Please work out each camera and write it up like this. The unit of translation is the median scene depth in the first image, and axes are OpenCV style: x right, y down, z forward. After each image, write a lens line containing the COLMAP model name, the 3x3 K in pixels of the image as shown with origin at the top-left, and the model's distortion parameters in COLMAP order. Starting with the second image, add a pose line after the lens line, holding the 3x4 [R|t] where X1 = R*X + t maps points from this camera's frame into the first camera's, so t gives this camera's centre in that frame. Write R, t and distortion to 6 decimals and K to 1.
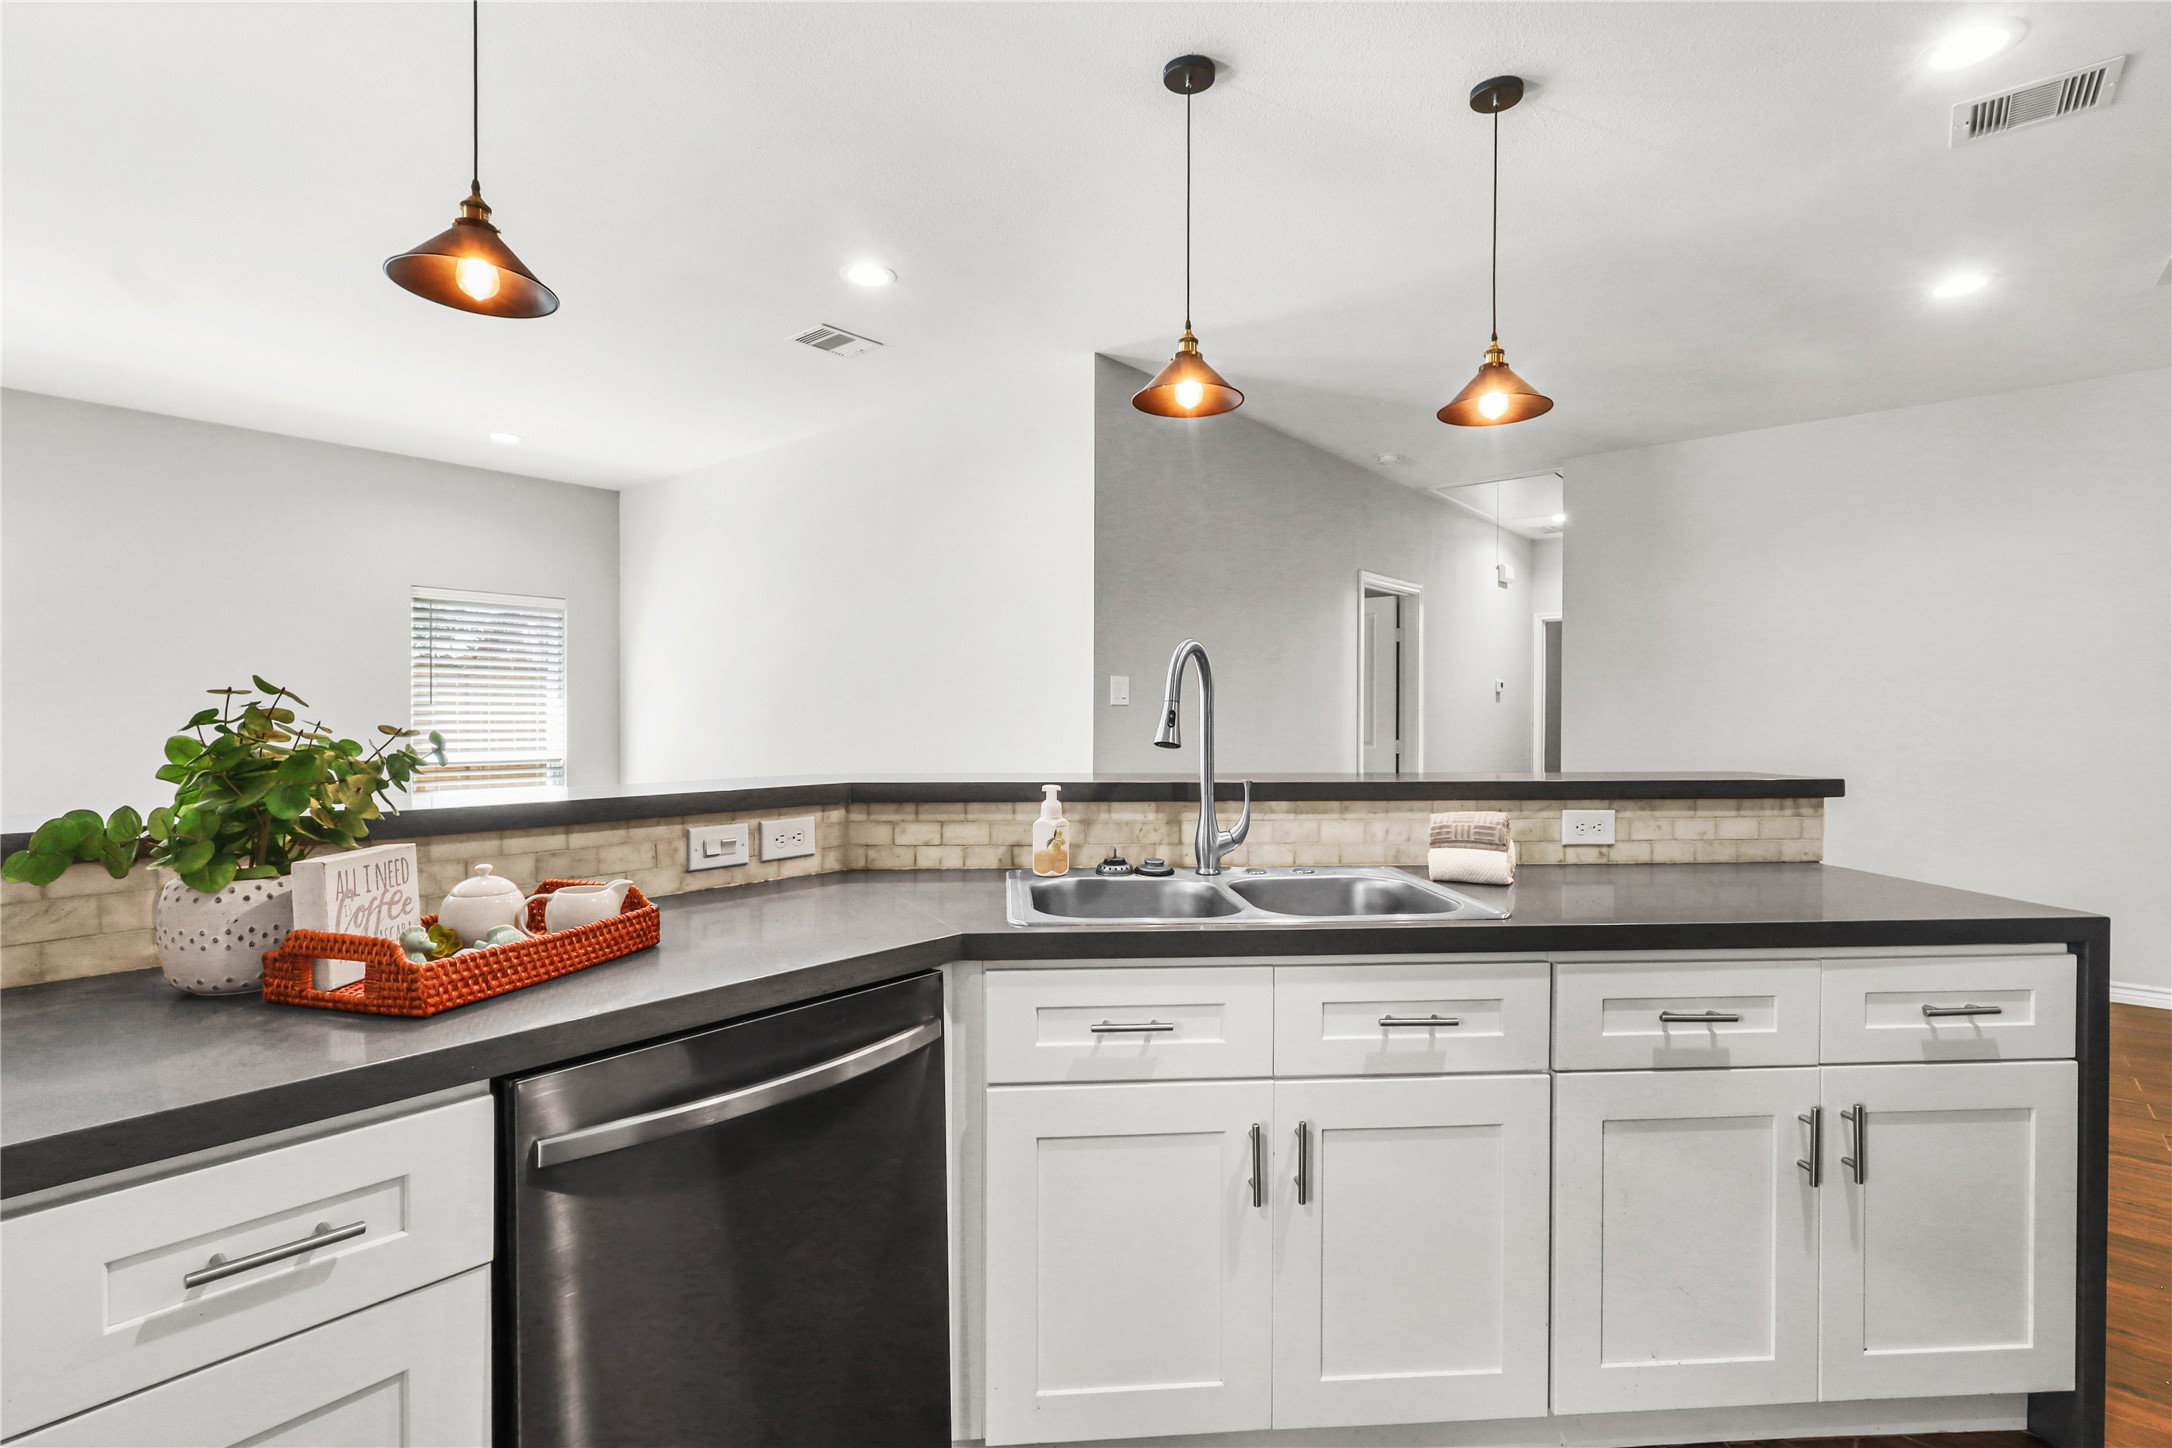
lens RADIAL K [[1011.7, 0, 1081.2], [0, 1011.7, 713.4], [0, 0, 1]] dist [-0.000493, -0.000232]
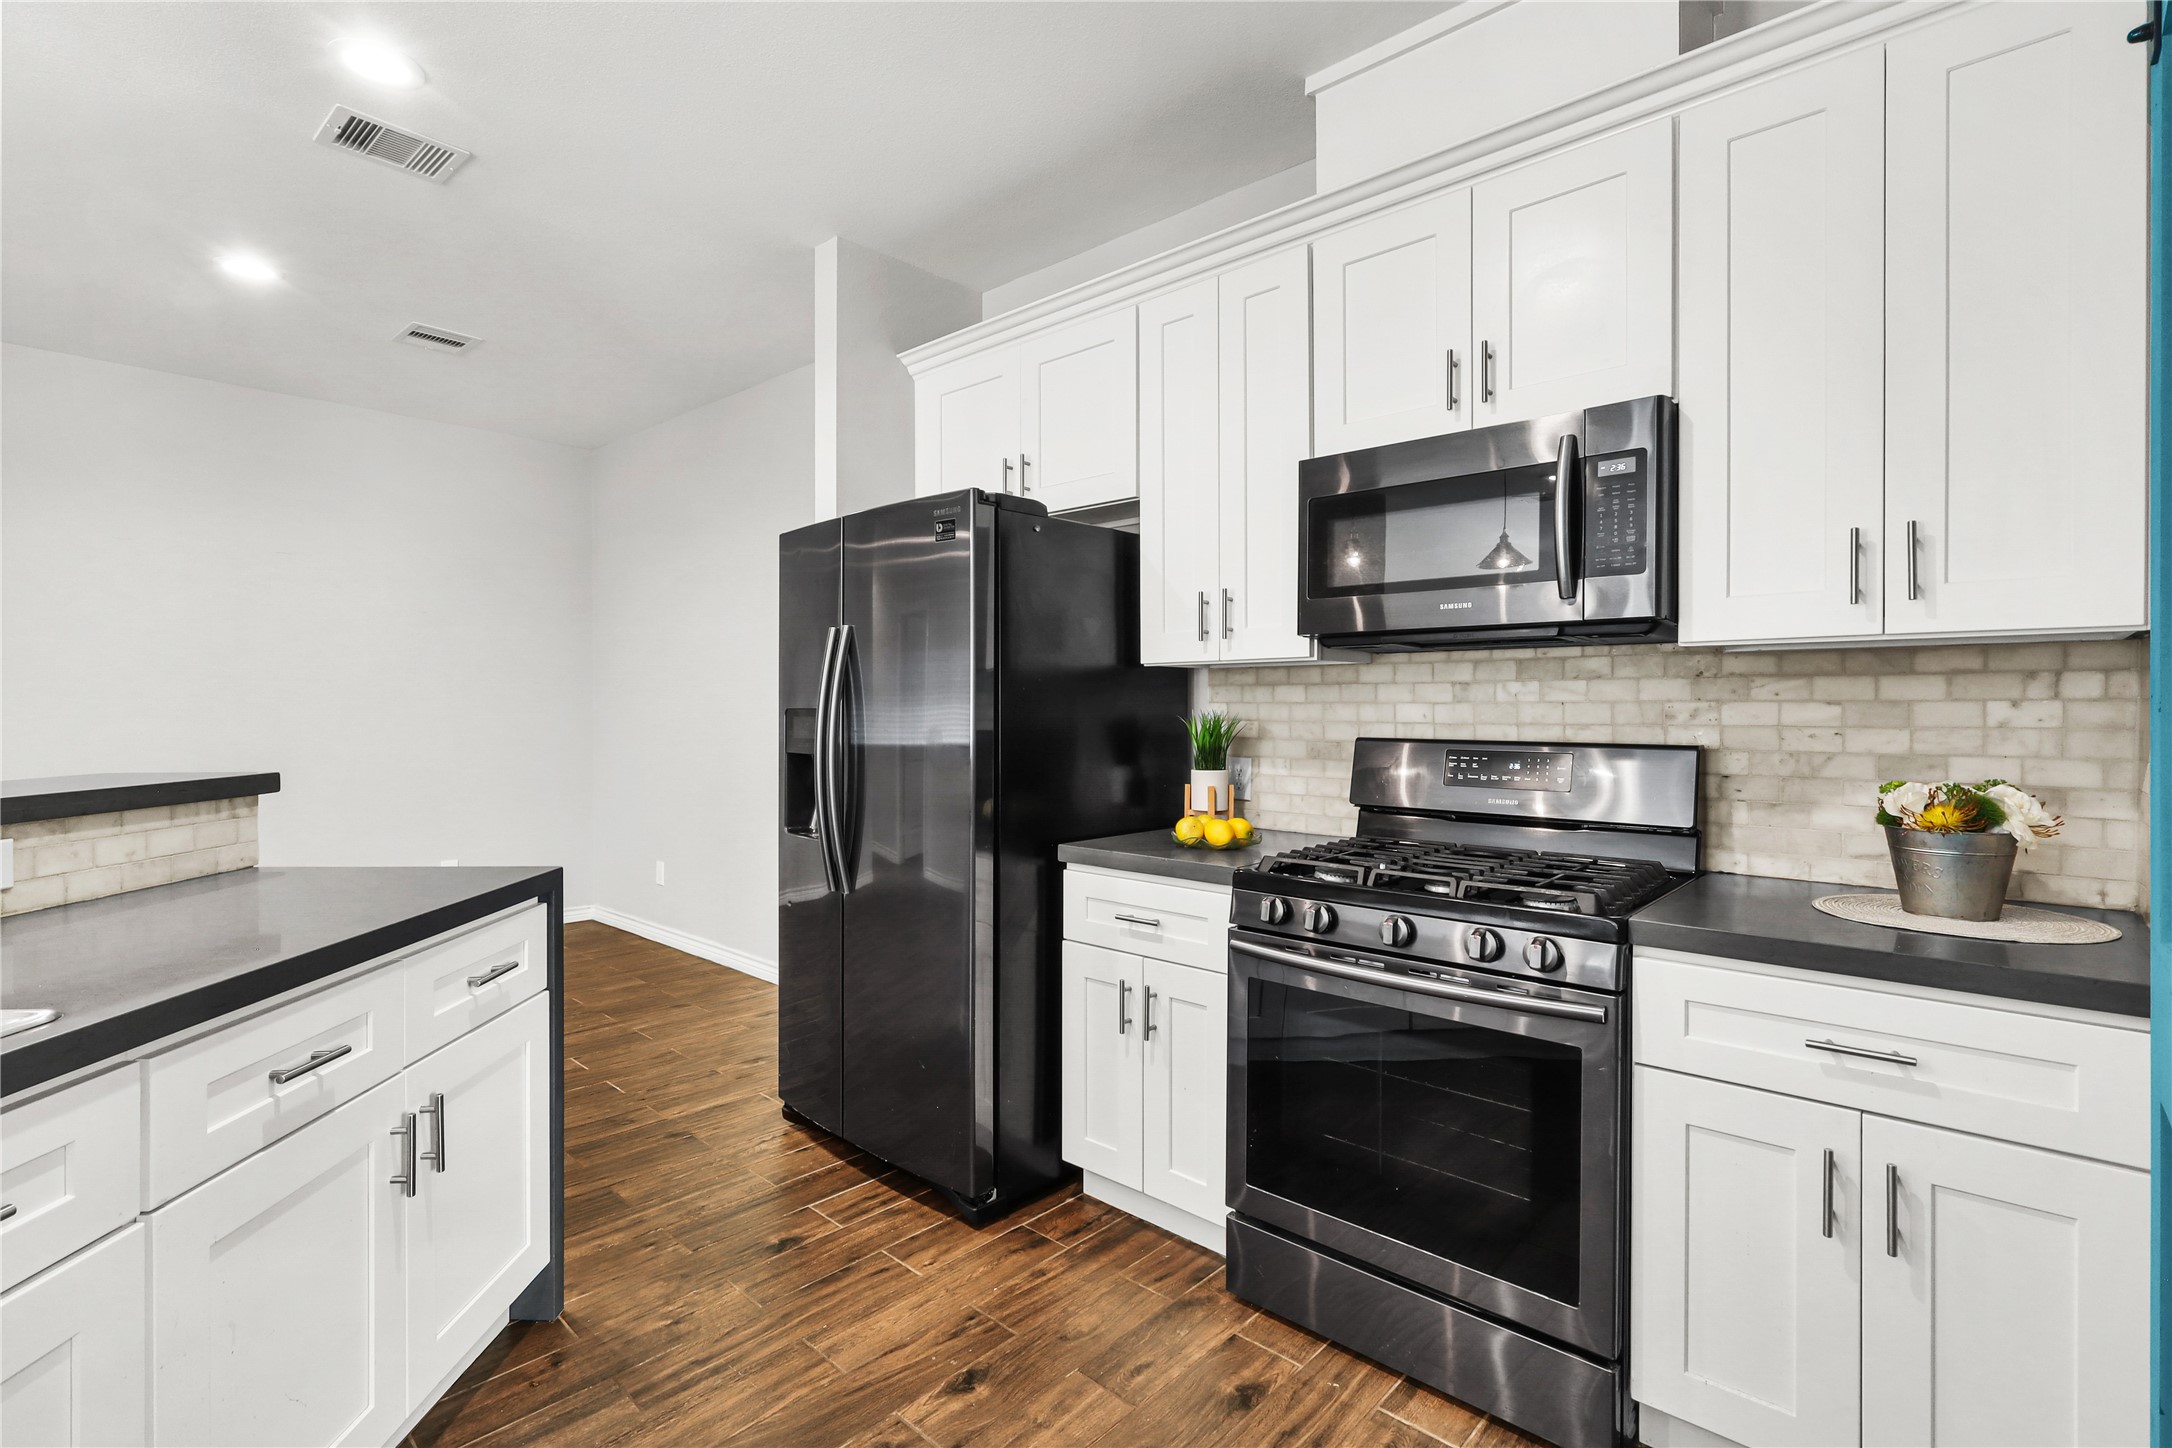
lens RADIAL K [[1011.7, 0, 1081.2], [0, 1011.7, 713.4], [0, 0, 1]] dist [-0.000493, -0.000232]
pose [[0.038197, -0.008562, 0.999234, -0.196552], [-0.003440, 0.999956, 0.008700, 0.000146], [-0.999264, -0.003770, 0.038166, 0.319692]]
